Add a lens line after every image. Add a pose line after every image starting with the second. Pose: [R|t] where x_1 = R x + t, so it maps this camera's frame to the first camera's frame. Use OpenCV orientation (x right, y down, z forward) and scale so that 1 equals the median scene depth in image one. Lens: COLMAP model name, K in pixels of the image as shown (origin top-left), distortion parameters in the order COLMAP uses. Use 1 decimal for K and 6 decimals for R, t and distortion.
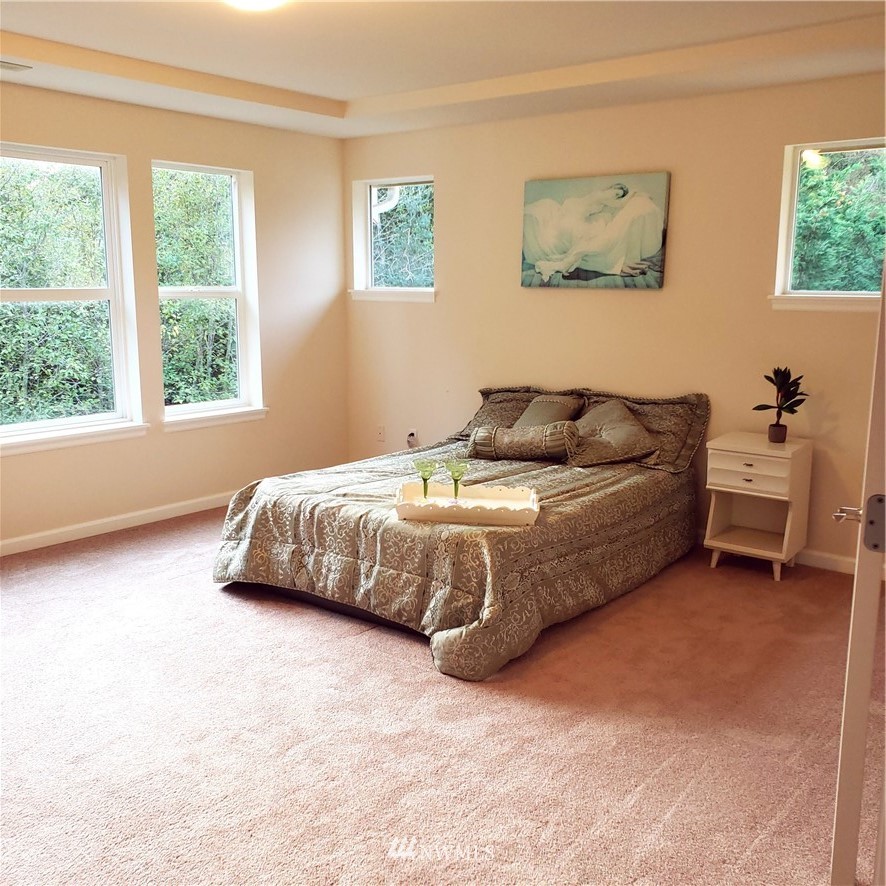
lens RADIAL K [[934.2, 0, 443.0], [0, 934.2, 443.0], [0, 0, 1]] dist [0.222725, -0.987106]
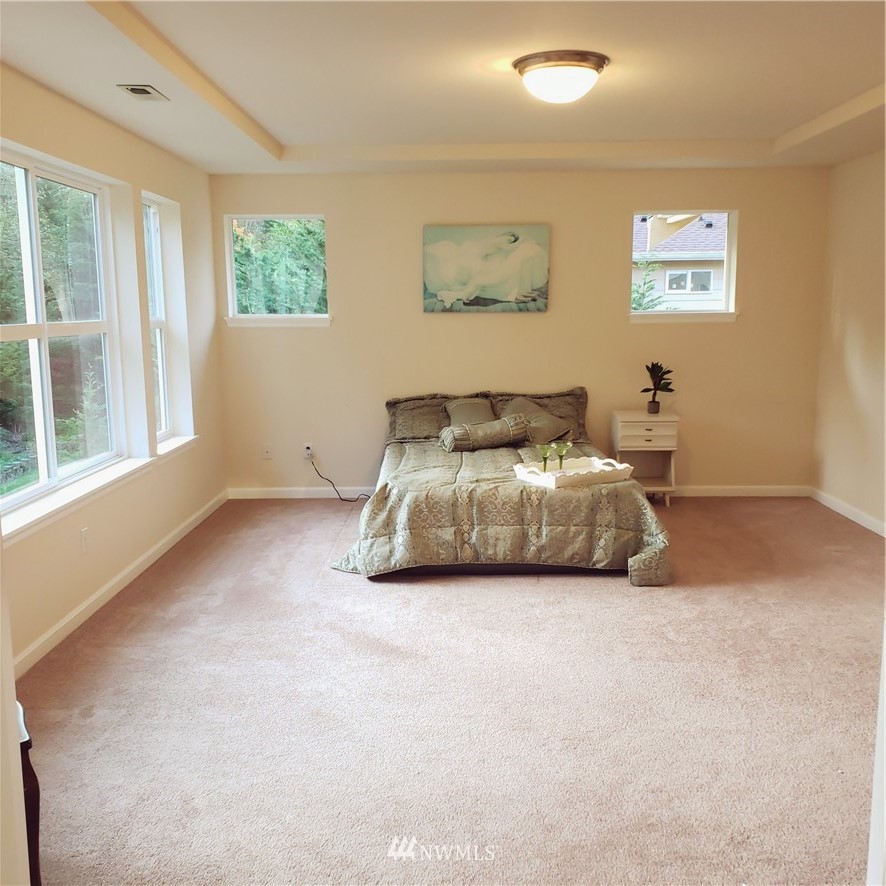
lens RADIAL K [[918.4, 0, 434.6], [0, 918.4, 459.4], [0, 0, 1]] dist [0.146197, -0.422587]
pose [[0.785418, -0.113040, 0.608557, -0.744920], [0.120427, 0.992302, 0.028895, -0.011867], [-0.607138, 0.050592, 0.792984, 0.067026]]
